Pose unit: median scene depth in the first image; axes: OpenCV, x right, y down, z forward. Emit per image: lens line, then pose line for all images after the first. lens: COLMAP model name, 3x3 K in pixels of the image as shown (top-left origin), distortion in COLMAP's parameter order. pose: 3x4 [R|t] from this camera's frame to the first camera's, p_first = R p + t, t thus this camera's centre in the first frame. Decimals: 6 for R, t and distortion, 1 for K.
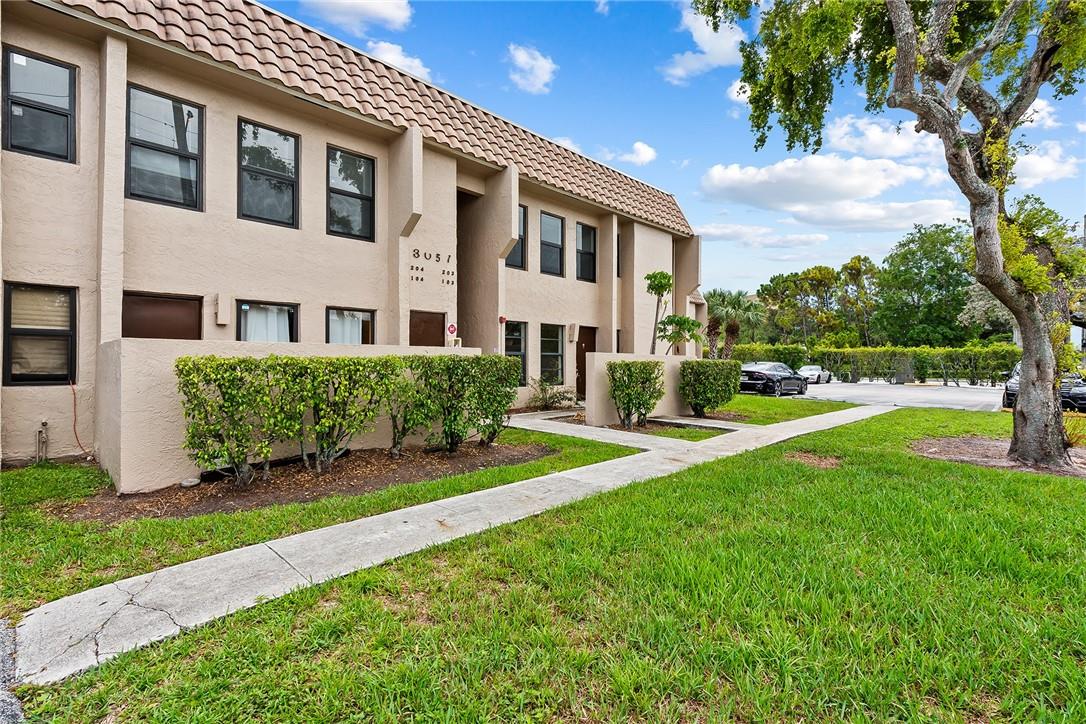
lens RADIAL K [[517.0, 0, 546.9], [0, 517.0, 360.7], [0, 0, 1]] dist [0.018256, -0.003510]
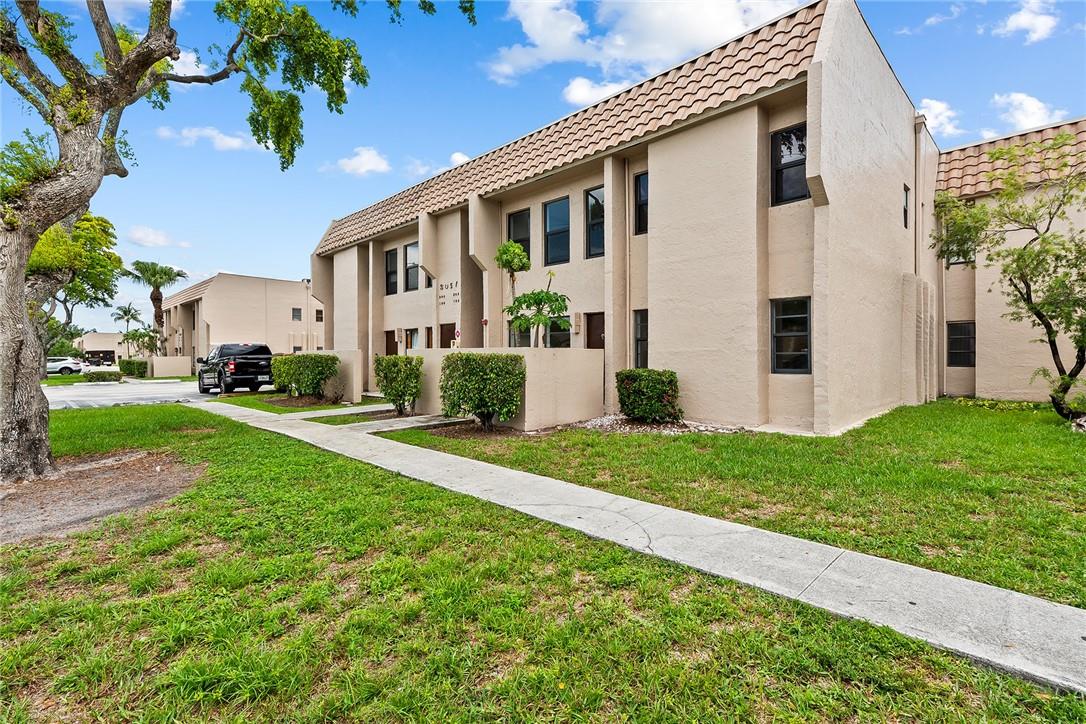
lens RADIAL K [[517.0, 0, 538.8], [0, 517.0, 359.2], [0, 0, 1]] dist [0.018256, -0.003510]
pose [[-0.041655, 0.005506, -0.999117, 1.249620], [0.009032, 0.999946, 0.005134, 0.001467], [0.999091, -0.008810, -0.041702, 1.325404]]
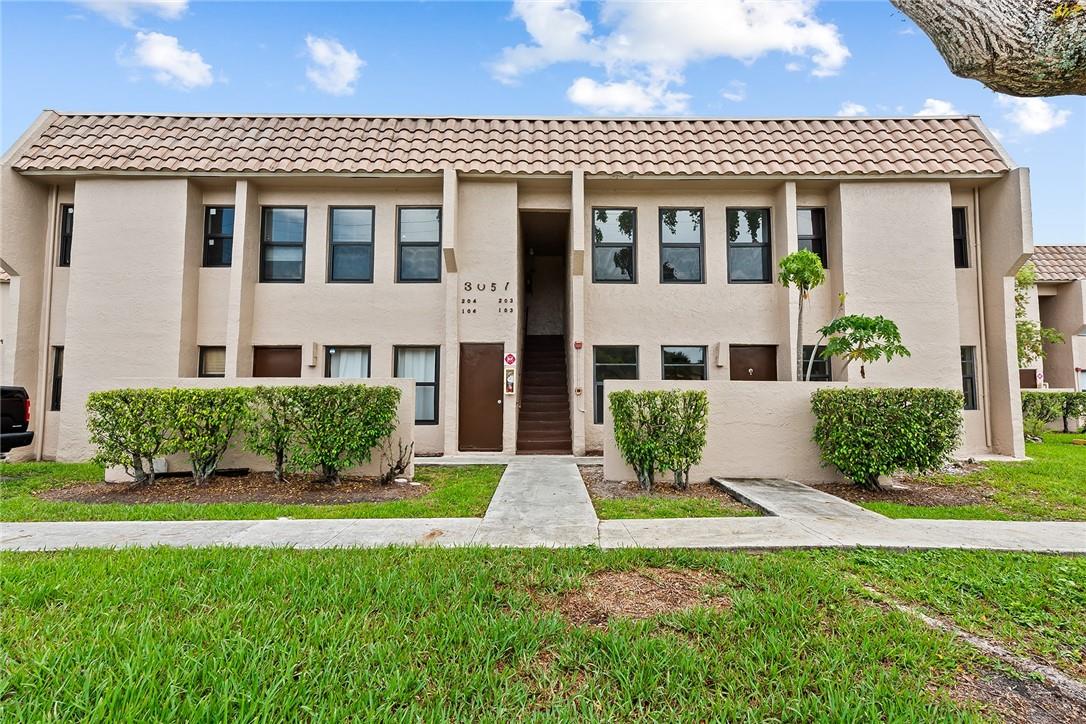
lens RADIAL K [[455.5, 0, 542.0], [0, 455.5, 363.3], [0, 0, 1]] dist [0.010466, -0.000485]
pose [[0.693823, -0.049735, -0.718426, 0.468958], [0.001587, 0.997715, -0.067538, 0.002620], [0.720143, 0.045719, 0.692317, 0.487134]]
